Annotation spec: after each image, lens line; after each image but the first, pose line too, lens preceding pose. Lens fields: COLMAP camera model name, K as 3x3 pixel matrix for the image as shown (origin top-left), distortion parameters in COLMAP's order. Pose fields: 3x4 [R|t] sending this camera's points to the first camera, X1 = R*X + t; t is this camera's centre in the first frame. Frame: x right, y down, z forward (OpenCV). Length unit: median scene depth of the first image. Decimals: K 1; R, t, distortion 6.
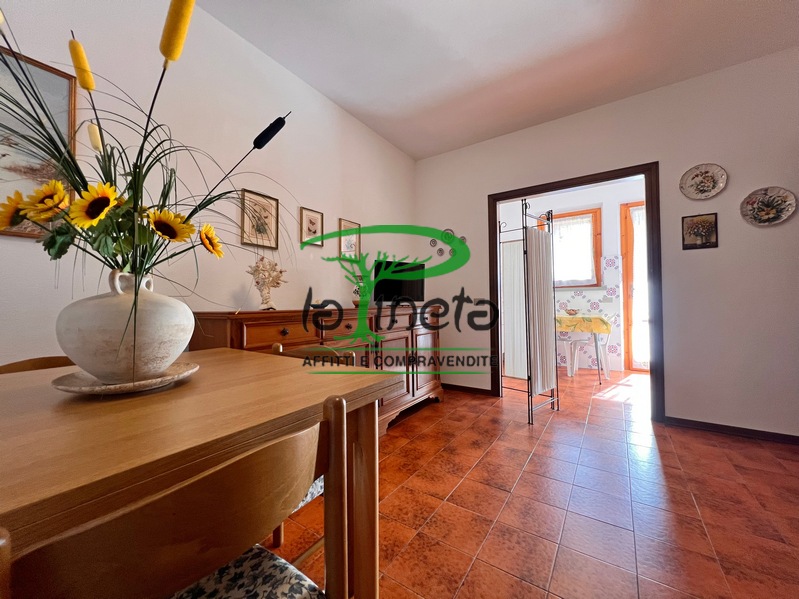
lens RADIAL K [[323.0, 0, 403.0], [0, 323.0, 297.2], [0, 0, 1]] dist [-0.004106, 0.000764]
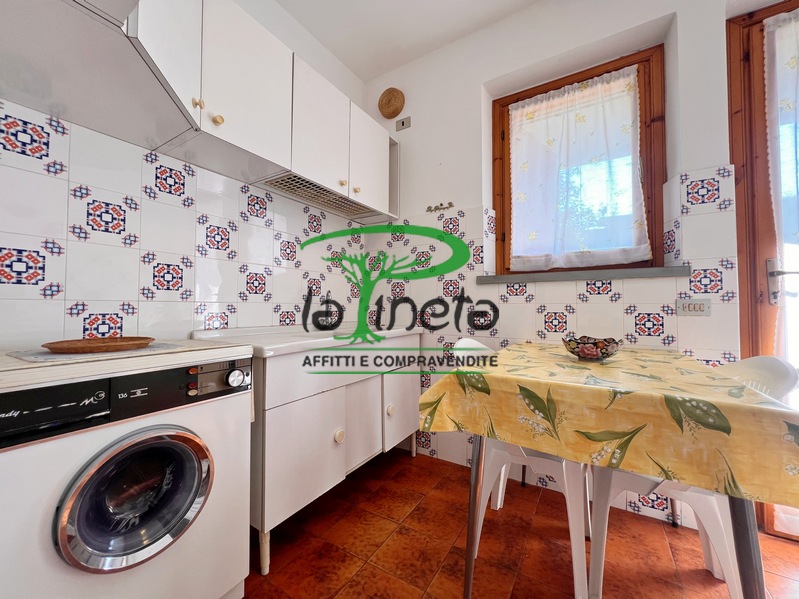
lens RADIAL K [[323.0, 0, 396.0], [0, 323.0, 296.4], [0, 0, 1]] dist [-0.004106, 0.000764]
pose [[0.999695, 0.013971, 0.020358, 0.641549], [-0.013639, 0.999773, -0.016343, 0.013722], [-0.020581, 0.016061, 0.999659, 1.325885]]
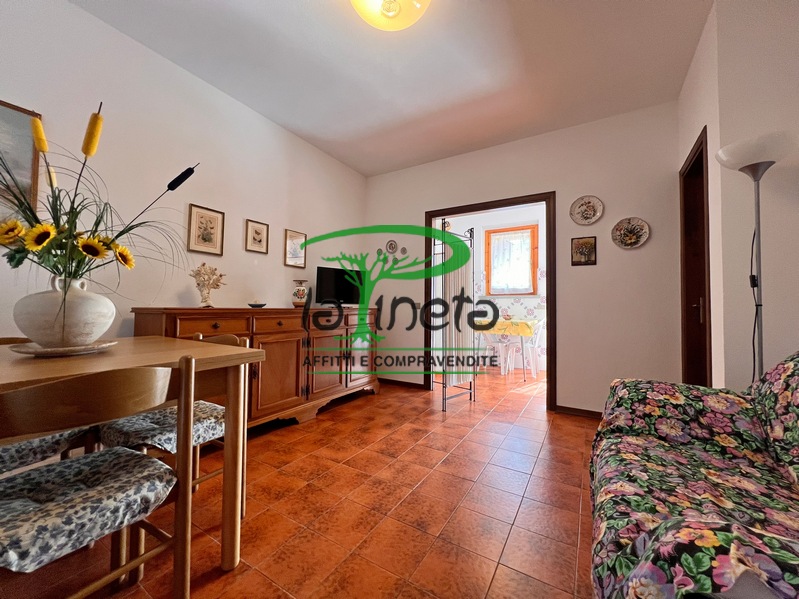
lens RADIAL K [[321.5, 0, 401.8], [0, 321.5, 297.3], [0, 0, 1]] dist [-0.003831, 0.000907]
pose [[0.998551, 0.023894, 0.048216, 0.191713], [-0.023280, 0.999641, -0.013259, 0.000480], [-0.048516, 0.012117, 0.998749, -0.169848]]
